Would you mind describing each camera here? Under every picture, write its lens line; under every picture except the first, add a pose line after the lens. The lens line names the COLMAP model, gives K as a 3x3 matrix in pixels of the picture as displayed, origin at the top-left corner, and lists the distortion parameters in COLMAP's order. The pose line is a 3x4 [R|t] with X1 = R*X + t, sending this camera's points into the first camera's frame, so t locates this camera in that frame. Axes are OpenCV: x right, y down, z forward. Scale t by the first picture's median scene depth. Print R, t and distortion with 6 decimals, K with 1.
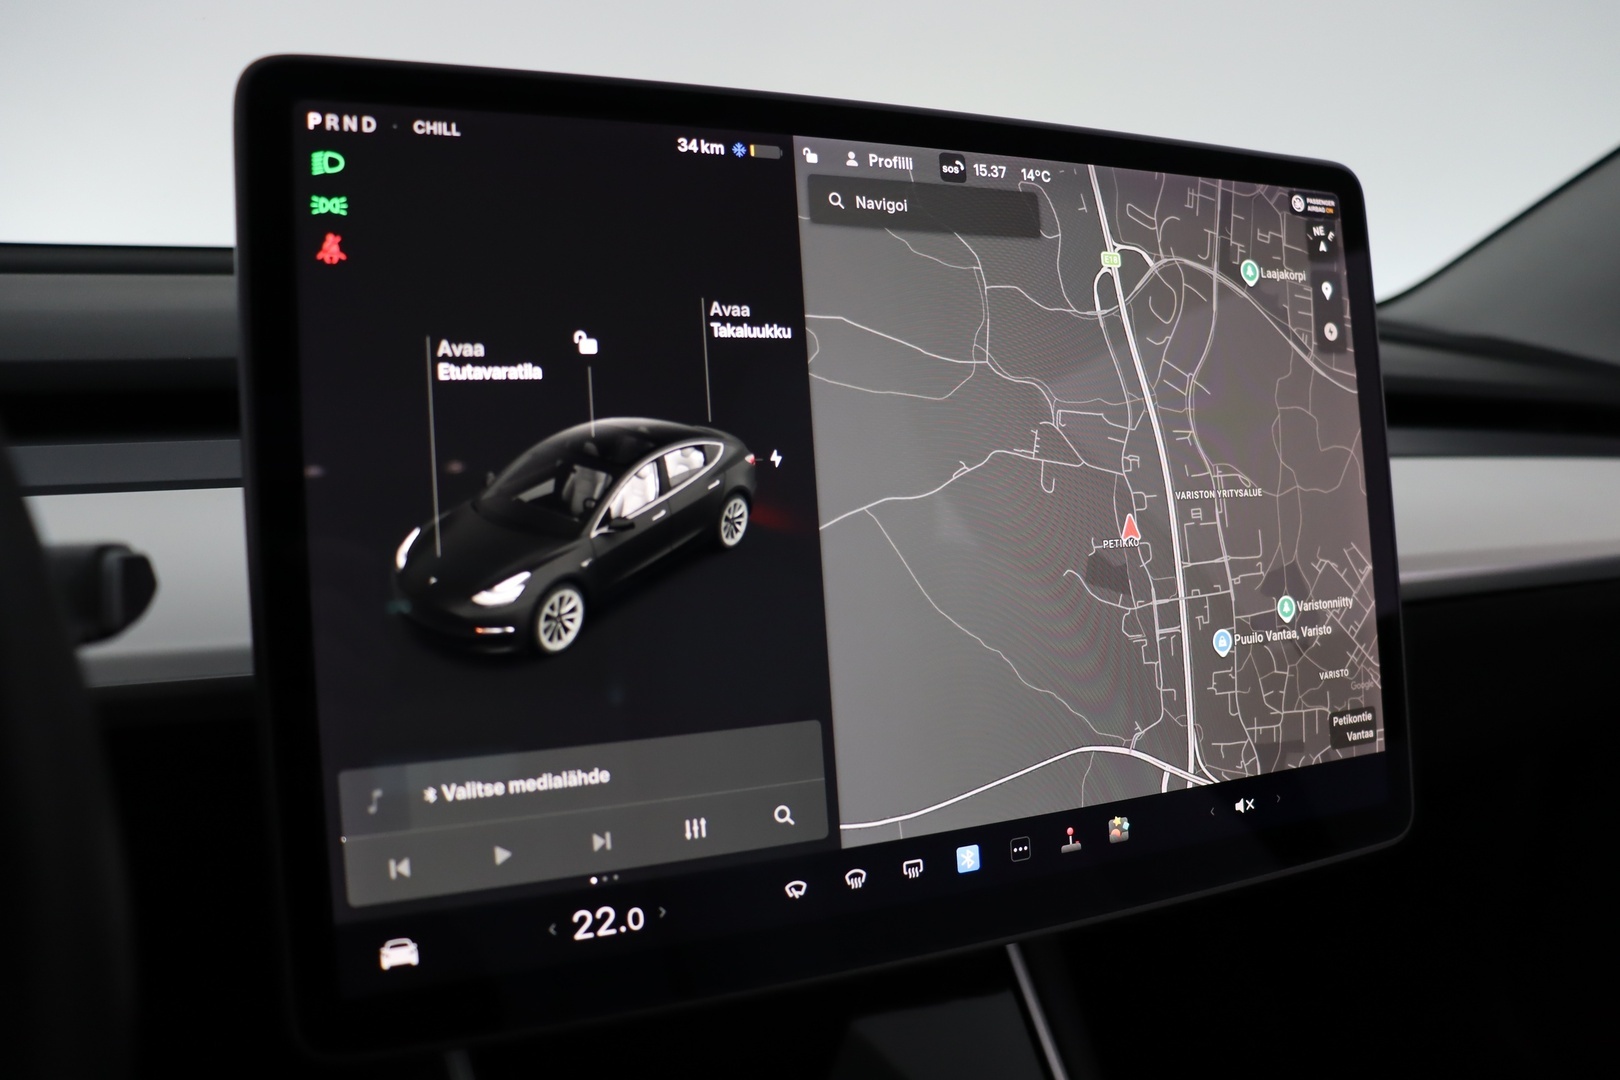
lens RADIAL K [[1293.1, 0, 845.3], [0, 1293.1, 536.1], [0, 0, 1]] dist [-0.198543, 0.125749]
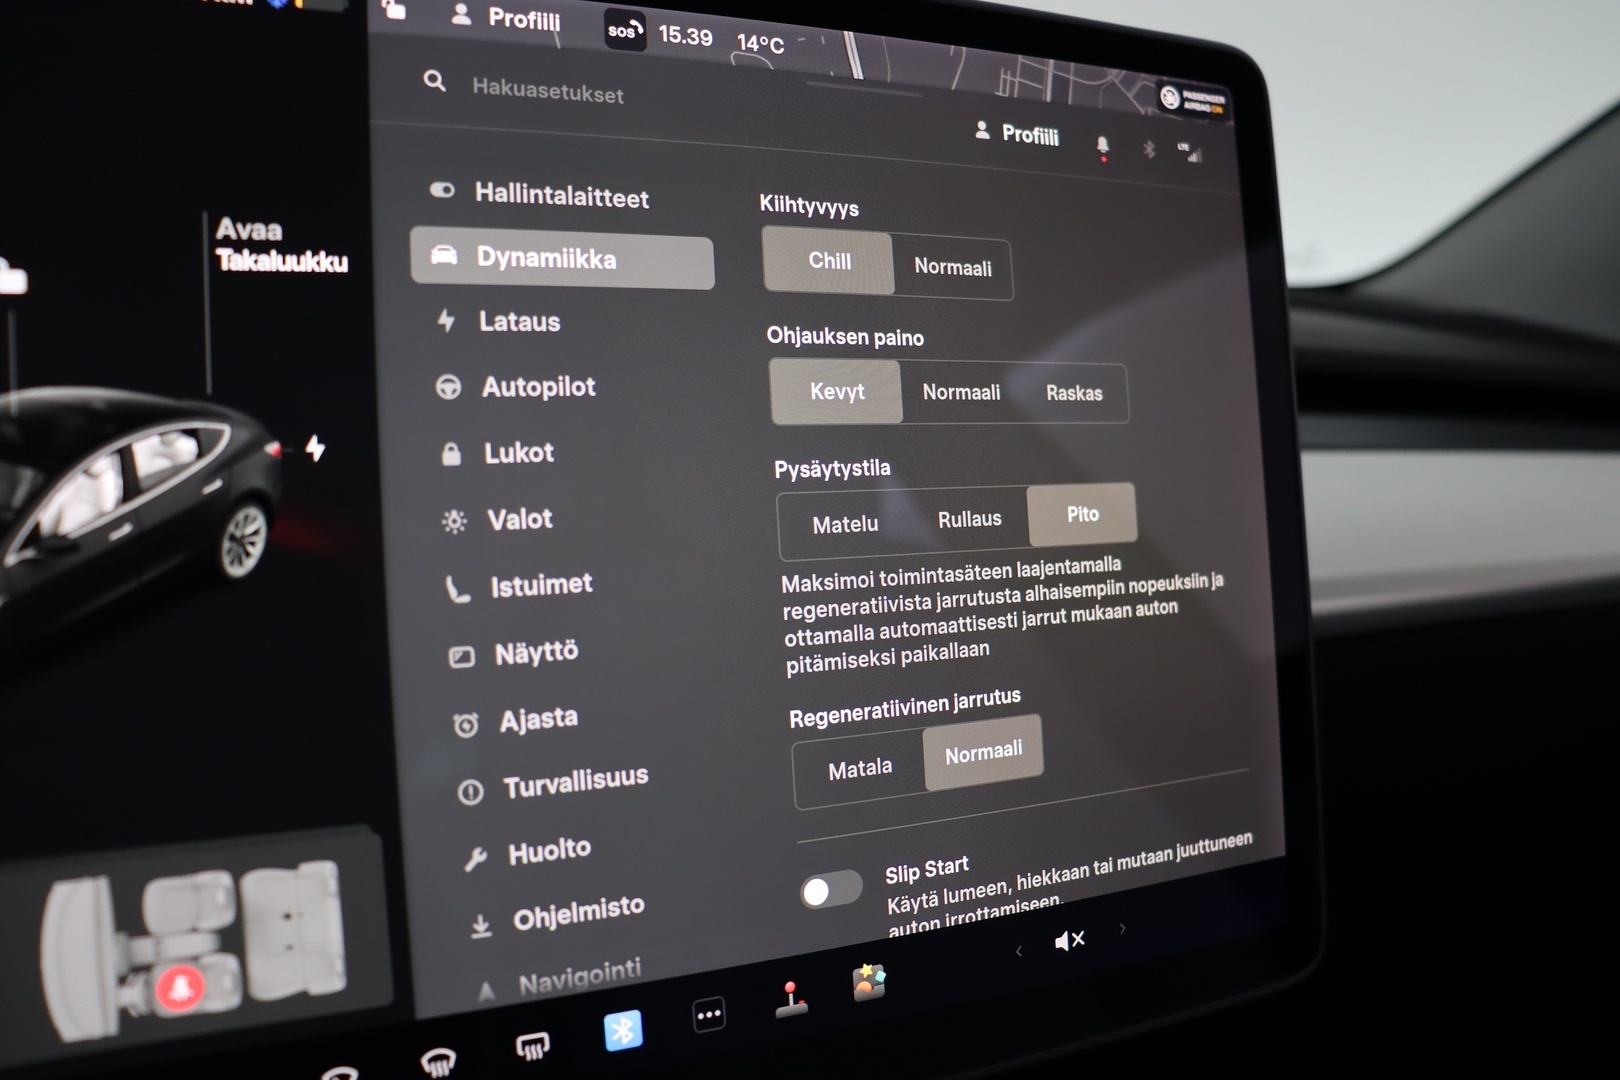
lens RADIAL K [[1293.1, 0, 845.3], [0, 1293.1, 536.1], [0, 0, 1]] dist [-0.198543, 0.125749]
pose [[0.999910, 0.009192, -0.009777, 0.233272], [-0.009117, 0.999929, 0.007639, -0.021557], [0.009846, -0.007549, 0.999923, 0.346296]]
